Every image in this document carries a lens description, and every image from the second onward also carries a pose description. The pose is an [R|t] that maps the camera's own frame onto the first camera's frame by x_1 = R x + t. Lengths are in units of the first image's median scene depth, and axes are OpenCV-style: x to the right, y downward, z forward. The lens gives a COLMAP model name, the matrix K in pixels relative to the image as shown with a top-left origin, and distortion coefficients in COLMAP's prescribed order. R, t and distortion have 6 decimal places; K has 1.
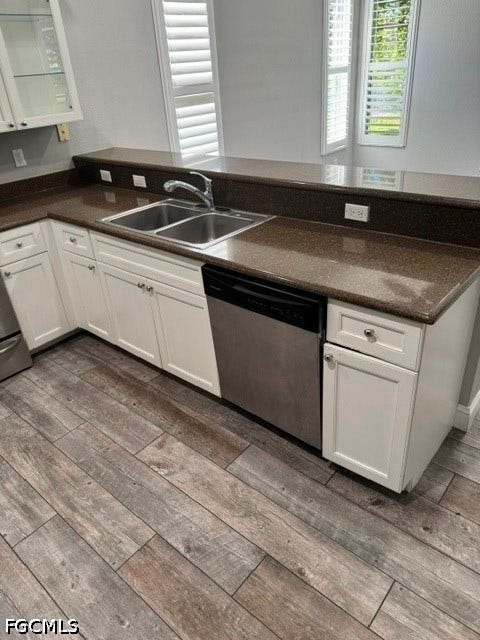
lens RADIAL K [[454.8, 0, 238.7], [0, 454.8, 319.6], [0, 0, 1]] dist [0.021492, -0.011737]
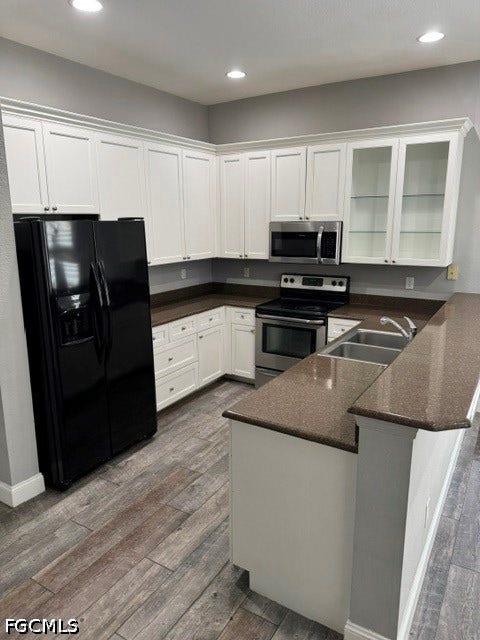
lens RADIAL K [[454.8, 0, 239.2], [0, 454.8, 319.3], [0, 0, 1]] dist [0.021492, -0.011737]
pose [[0.162257, 0.285669, -0.944492, 1.454045], [-0.488989, 0.854659, 0.174494, -0.459439], [0.857066, 0.433534, 0.278363, 0.398551]]
